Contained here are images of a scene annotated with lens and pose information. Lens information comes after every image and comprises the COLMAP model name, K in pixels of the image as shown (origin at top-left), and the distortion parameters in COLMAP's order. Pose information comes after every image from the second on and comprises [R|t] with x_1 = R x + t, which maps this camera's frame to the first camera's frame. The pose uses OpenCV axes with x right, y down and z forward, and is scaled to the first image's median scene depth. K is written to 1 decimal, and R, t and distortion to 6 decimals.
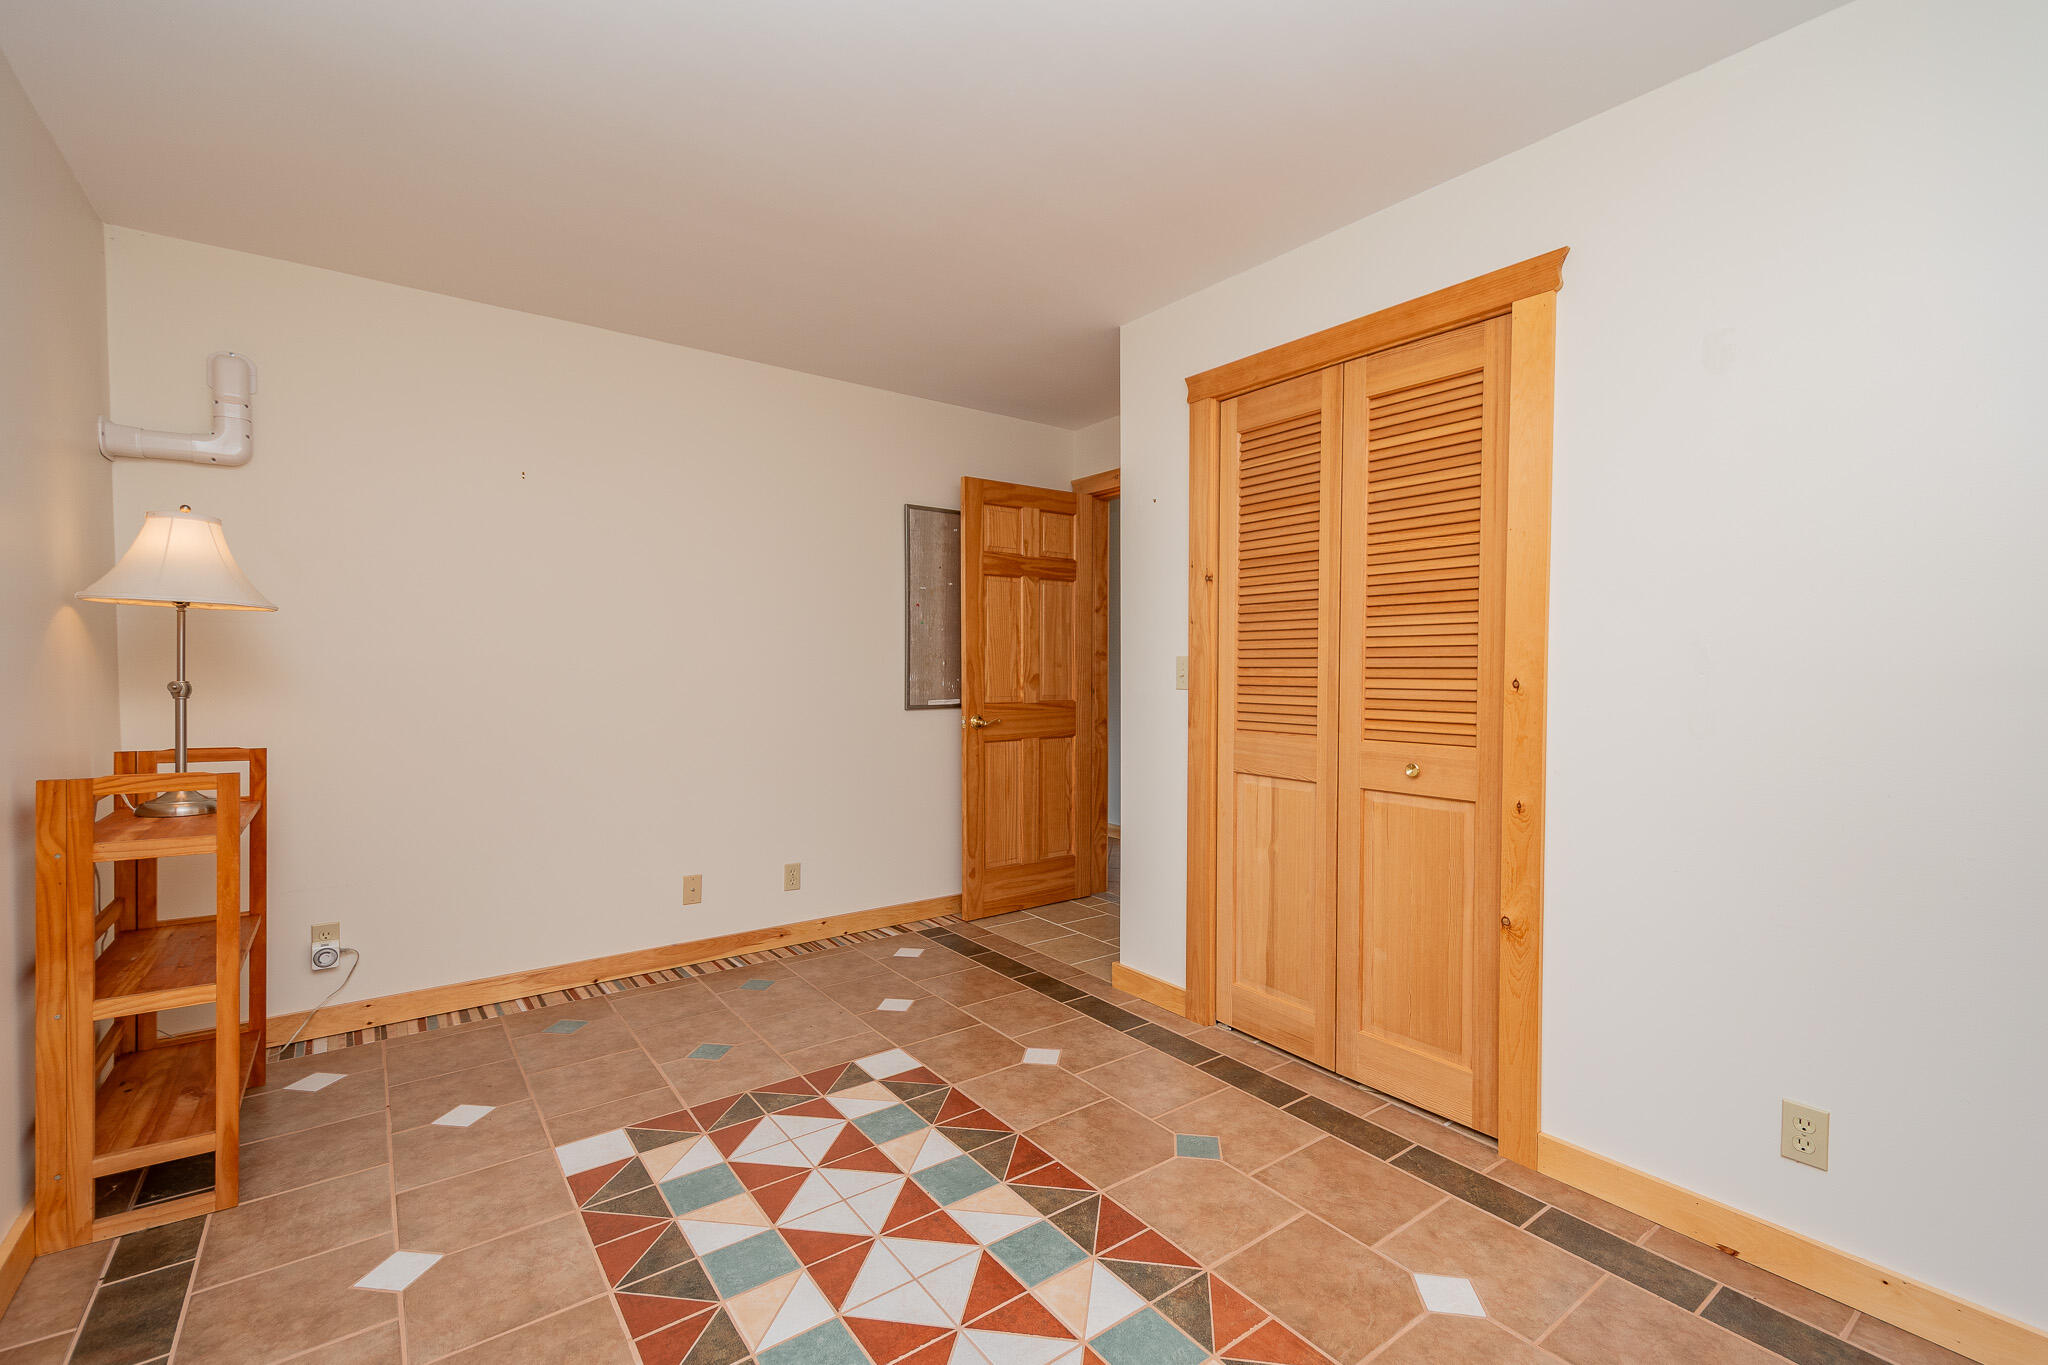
lens RADIAL K [[907.0, 0, 1026.2], [0, 907.0, 698.8], [0, 0, 1]] dist [0.019437, -0.007274]
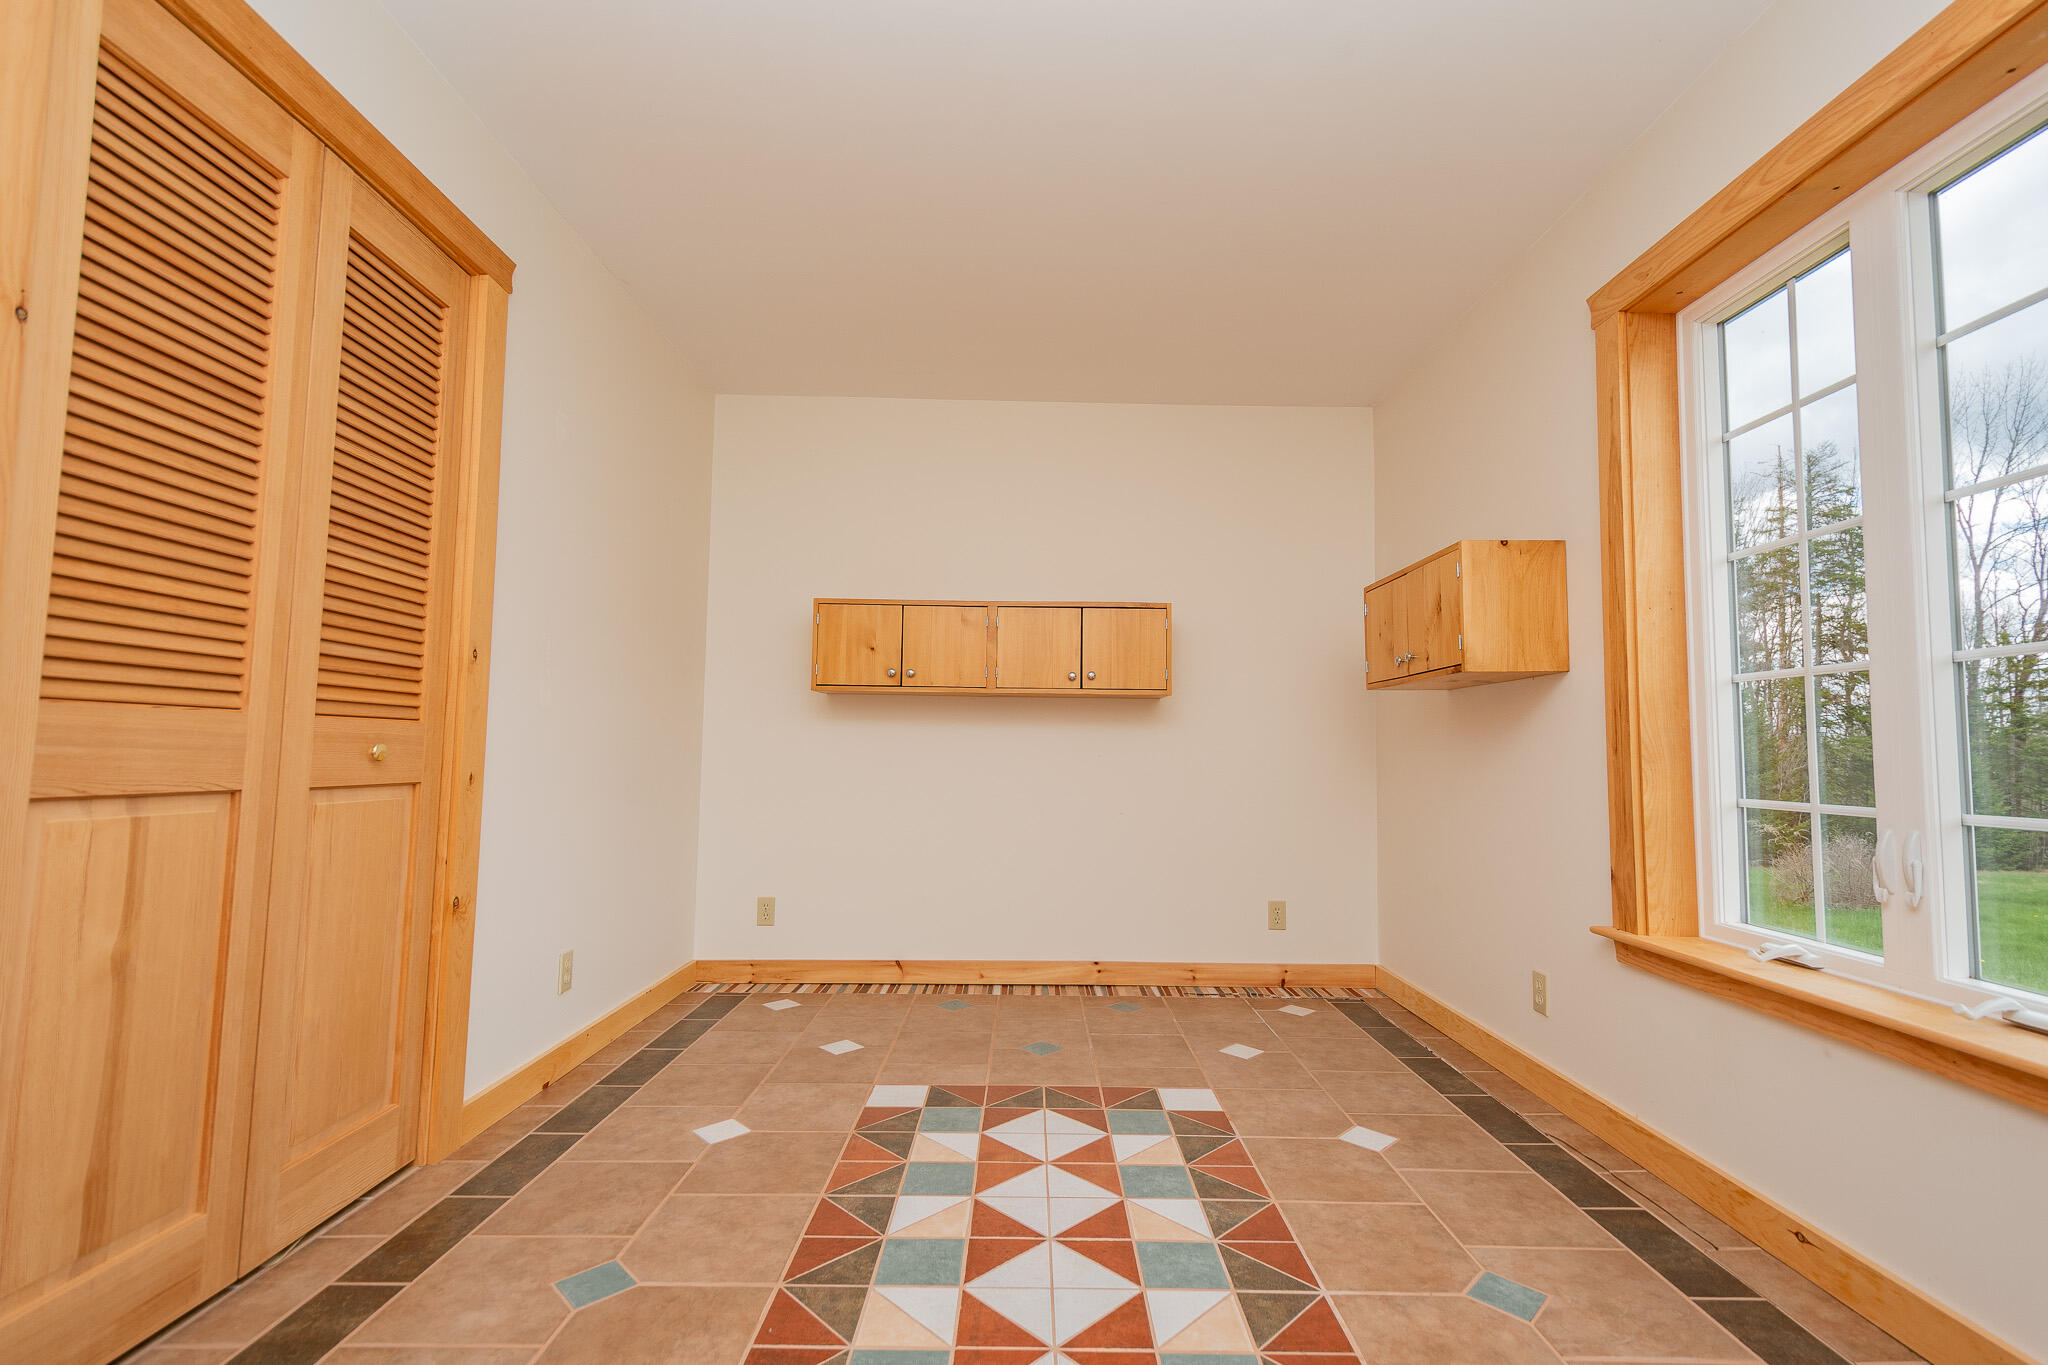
lens RADIAL K [[907.0, 0, 1032.2], [0, 907.0, 717.8], [0, 0, 1]] dist [0.019437, -0.007274]
pose [[-0.816356, 0.009419, 0.577473, -0.490598], [0.002597, 0.999917, -0.012638, 0.060859], [-0.577544, -0.008818, -0.816312, 1.358336]]
